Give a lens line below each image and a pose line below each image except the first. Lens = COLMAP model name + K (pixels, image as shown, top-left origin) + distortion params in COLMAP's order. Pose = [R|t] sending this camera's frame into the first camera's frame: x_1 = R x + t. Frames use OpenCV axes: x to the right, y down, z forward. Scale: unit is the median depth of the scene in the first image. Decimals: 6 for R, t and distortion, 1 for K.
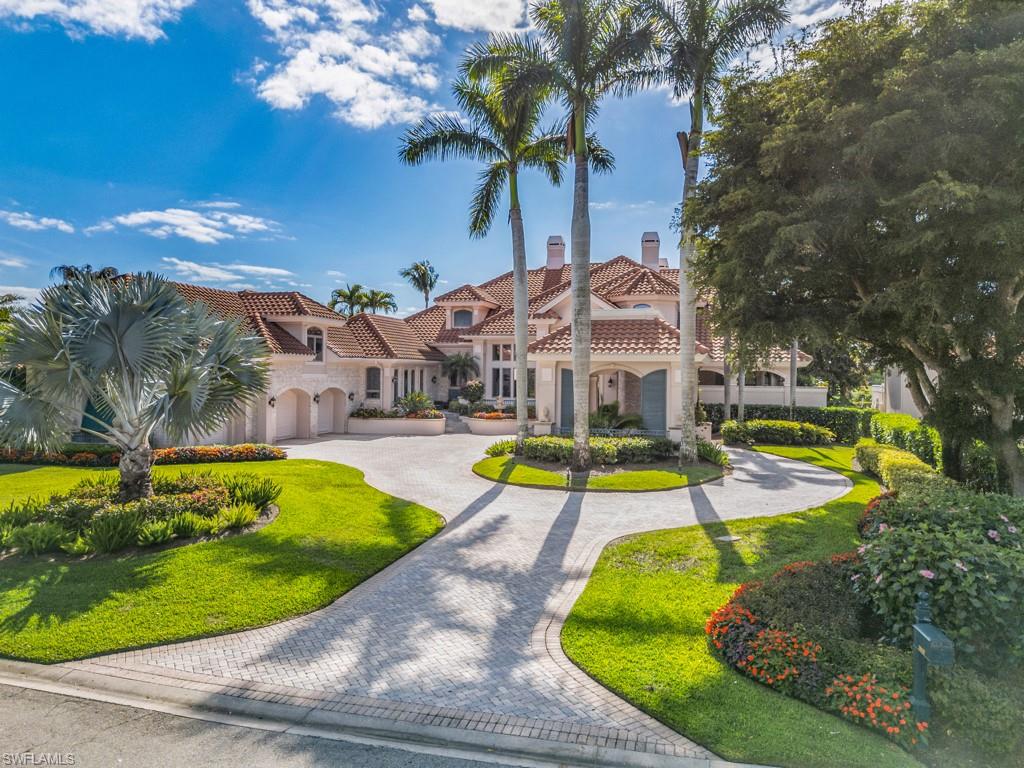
lens RADIAL K [[712.8, 0, 512.0], [0, 712.8, 384.0], [0, 0, 1]] dist [0.064606, -0.074786]
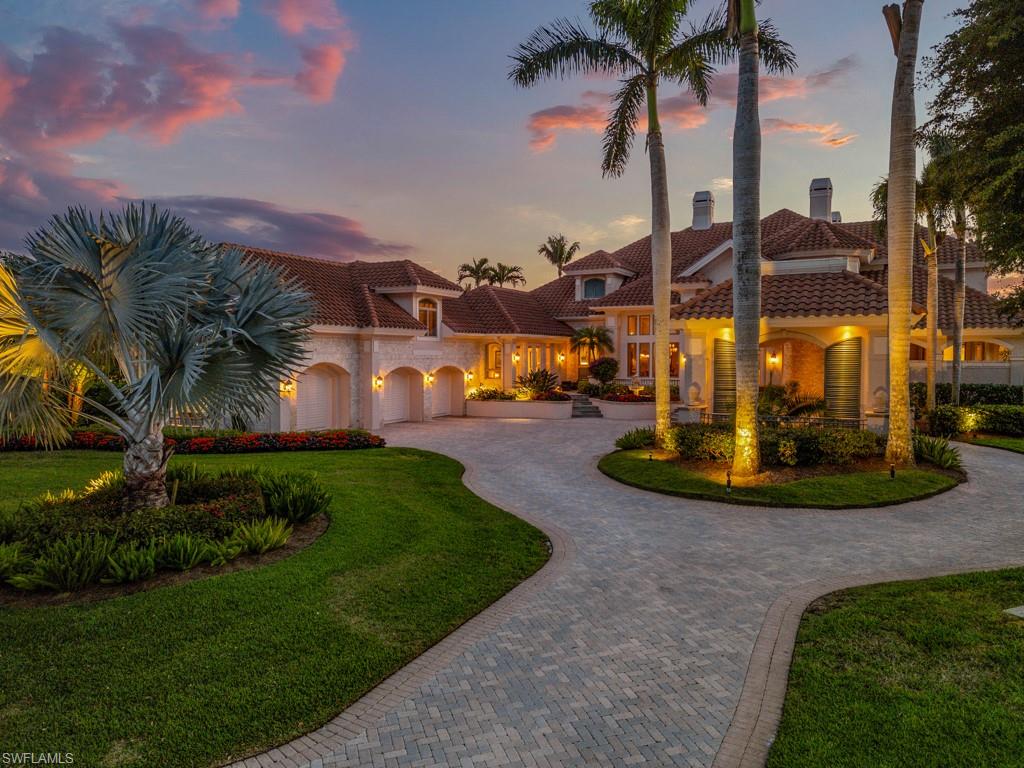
lens RADIAL K [[712.8, 0, 512.0], [0, 712.8, 384.0], [0, 0, 1]] dist [0.064606, -0.074786]
pose [[0.981288, -0.000749, -0.192545, 0.001731], [0.005864, 0.999645, 0.025996, 0.005344], [0.192457, -0.026639, 0.980944, 0.142952]]
